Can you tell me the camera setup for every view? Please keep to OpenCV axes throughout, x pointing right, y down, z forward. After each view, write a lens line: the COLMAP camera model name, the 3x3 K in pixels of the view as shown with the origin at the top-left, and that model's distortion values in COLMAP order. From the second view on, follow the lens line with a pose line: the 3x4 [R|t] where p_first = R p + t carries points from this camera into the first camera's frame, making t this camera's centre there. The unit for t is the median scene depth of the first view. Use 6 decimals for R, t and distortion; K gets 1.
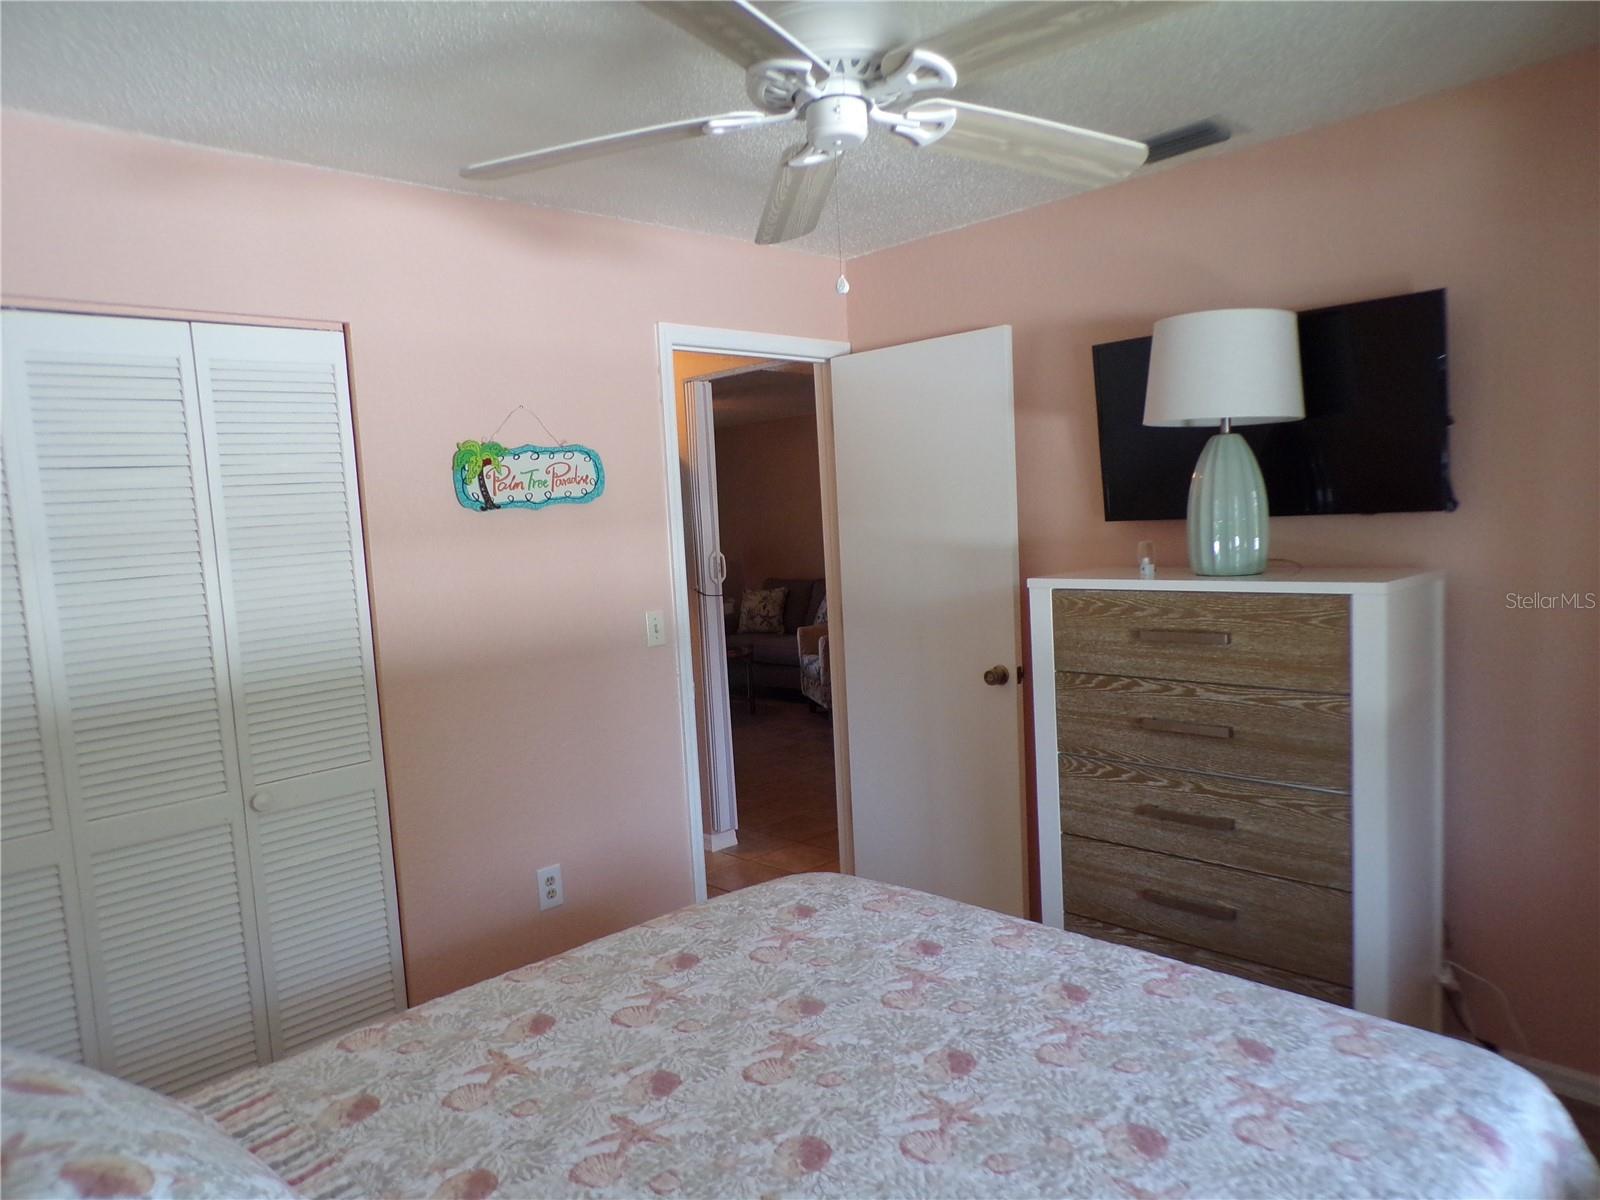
lens RADIAL K [[1085.0, 0, 811.2], [0, 1085.0, 610.6], [0, 0, 1]] dist [0.000203, 0.004725]
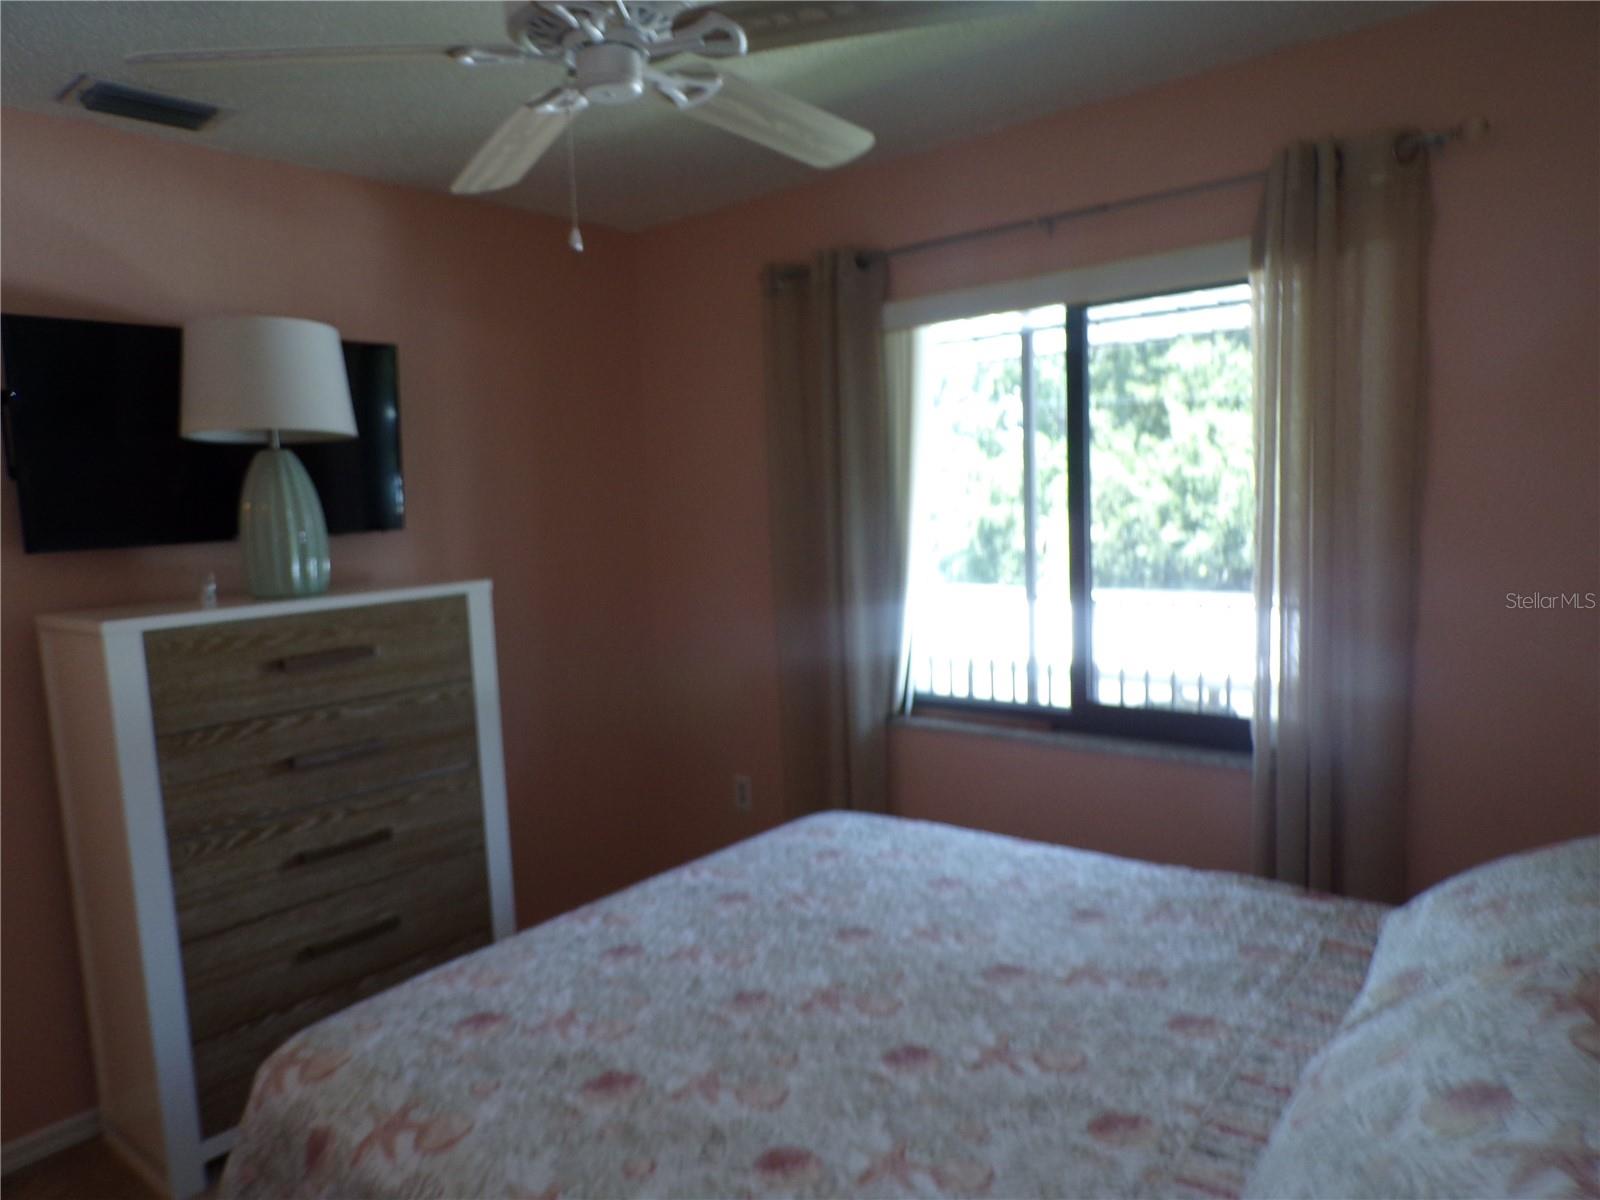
lens RADIAL K [[1085.0, 0, 811.2], [0, 1085.0, 610.6], [0, 0, 1]] dist [0.000203, 0.004725]
pose [[-0.094264, -0.058389, 0.993833, -0.627100], [0.142796, 0.987163, 0.071542, -0.023836], [-0.985253, 0.148659, -0.084716, 0.645478]]
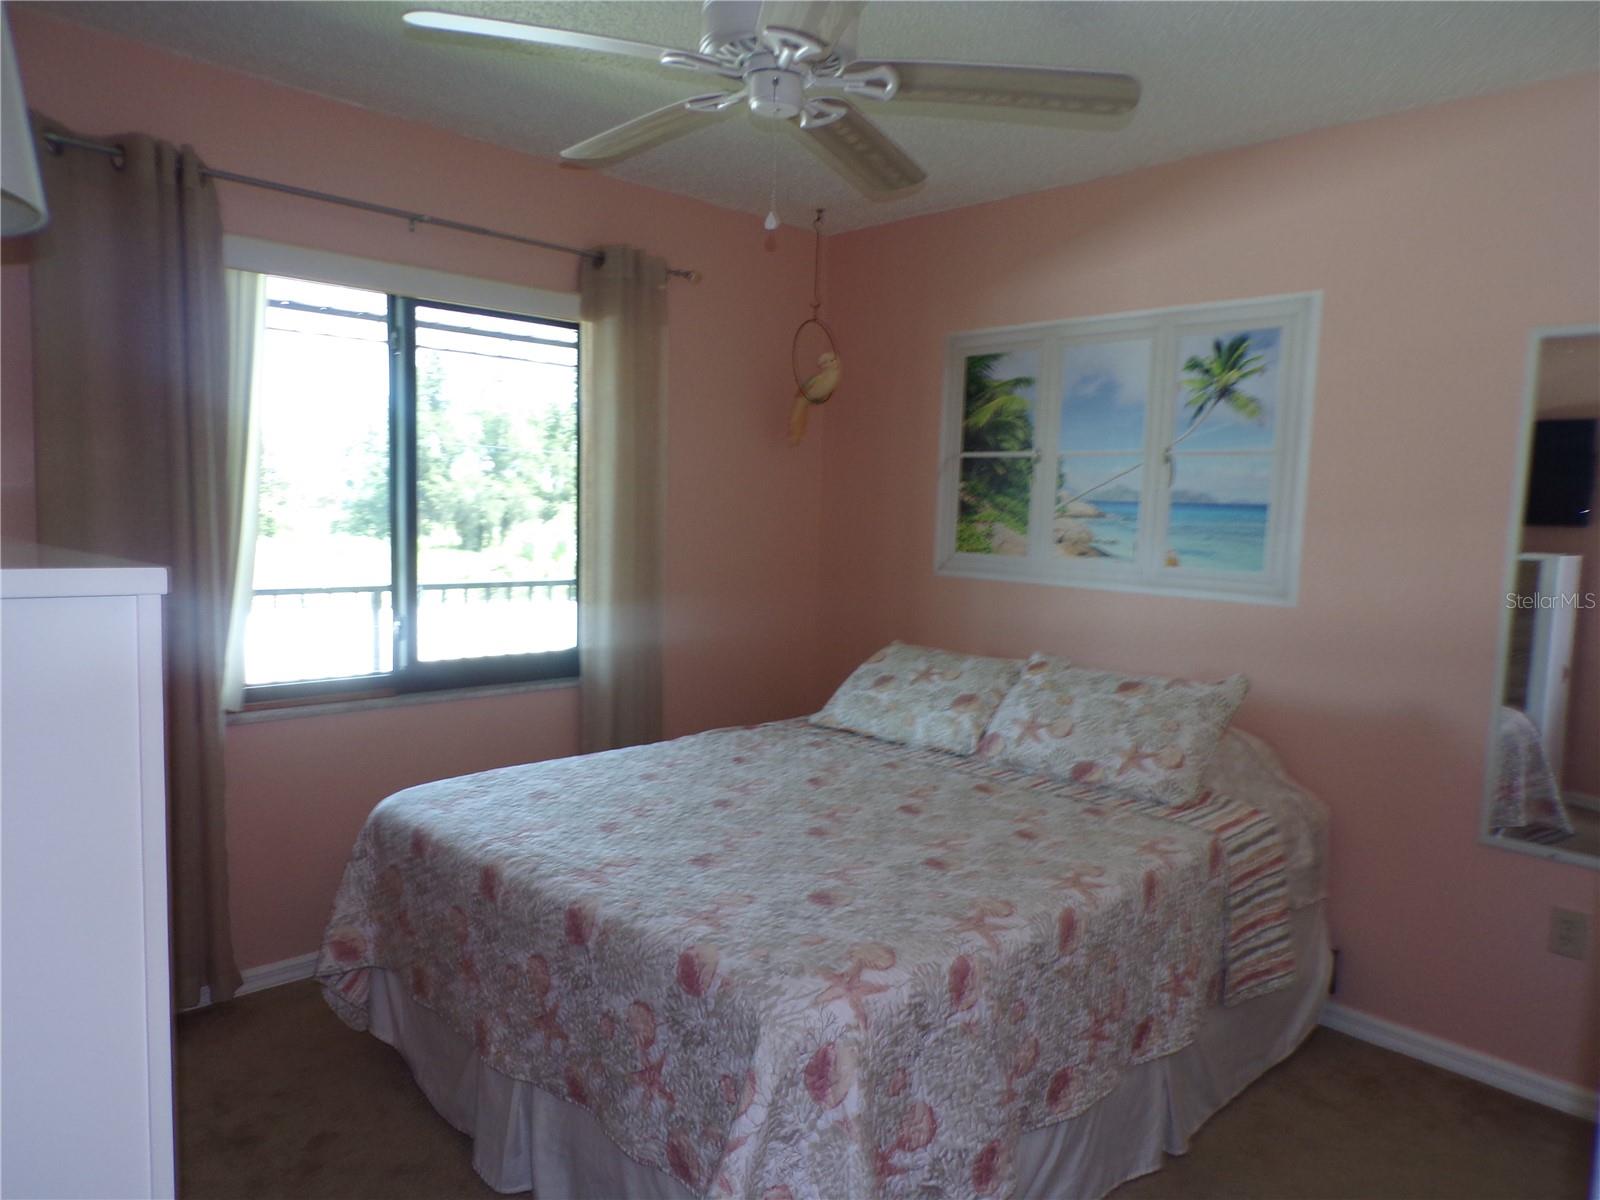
lens RADIAL K [[1083.4, 0, 755.7], [0, 1083.4, 637.7], [0, 0, 1]] dist [0.071773, 0.001668]
pose [[-0.997661, 0.016612, 0.066310, -0.011223], [0.030191, 0.977367, 0.209385, -0.089037], [-0.061331, 0.210897, -0.975582, 1.469065]]
